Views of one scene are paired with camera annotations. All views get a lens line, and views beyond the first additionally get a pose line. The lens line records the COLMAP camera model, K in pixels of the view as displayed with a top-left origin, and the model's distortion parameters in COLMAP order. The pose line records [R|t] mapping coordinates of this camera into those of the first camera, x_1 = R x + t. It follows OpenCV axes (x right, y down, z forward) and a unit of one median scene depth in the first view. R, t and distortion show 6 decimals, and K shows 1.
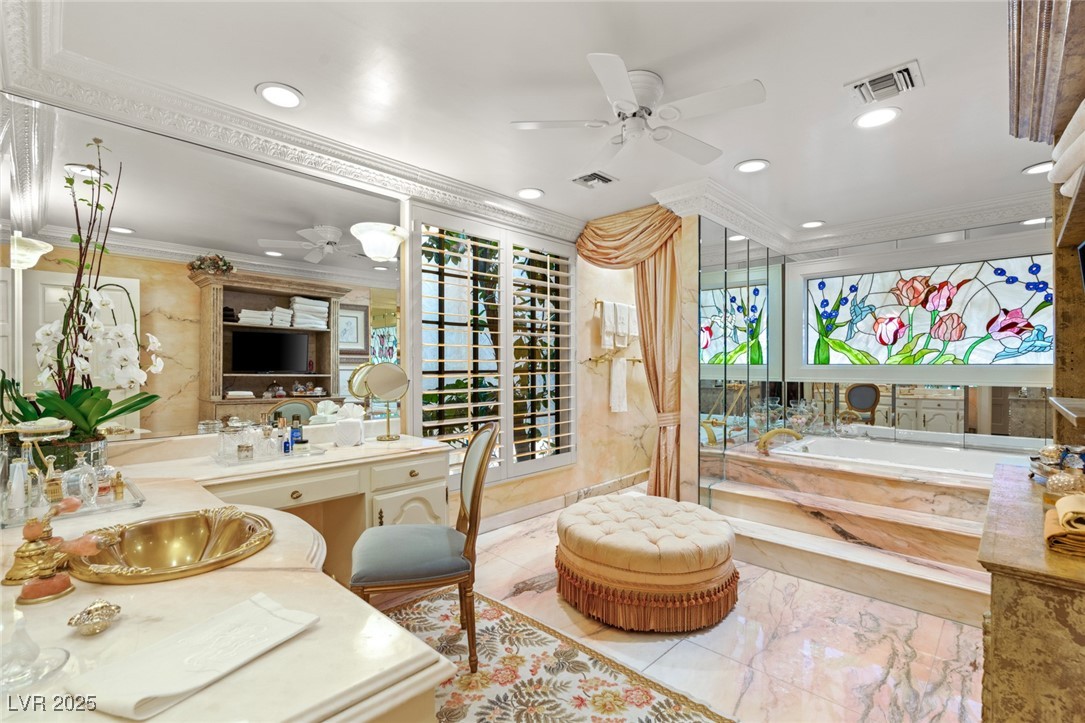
lens RADIAL K [[494.8, 0, 542.9], [0, 494.8, 365.1], [0, 0, 1]] dist [-0.005014, 0.001490]
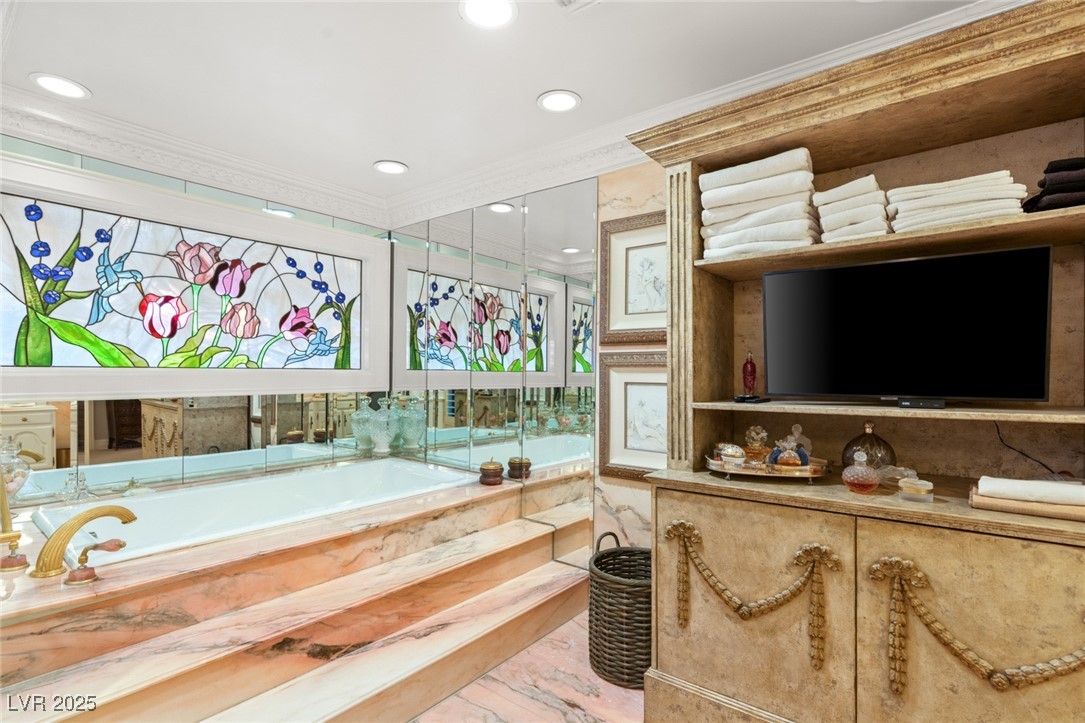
lens RADIAL K [[518.7, 0, 543.4], [0, 518.7, 371.9], [0, 0, 1]] dist [-0.002239, 0.000160]
pose [[-0.098660, 0.001285, 0.995120, -0.025233], [-0.000676, 0.999999, -0.001359, 0.004885], [-0.995121, -0.000807, -0.098659, 0.596117]]
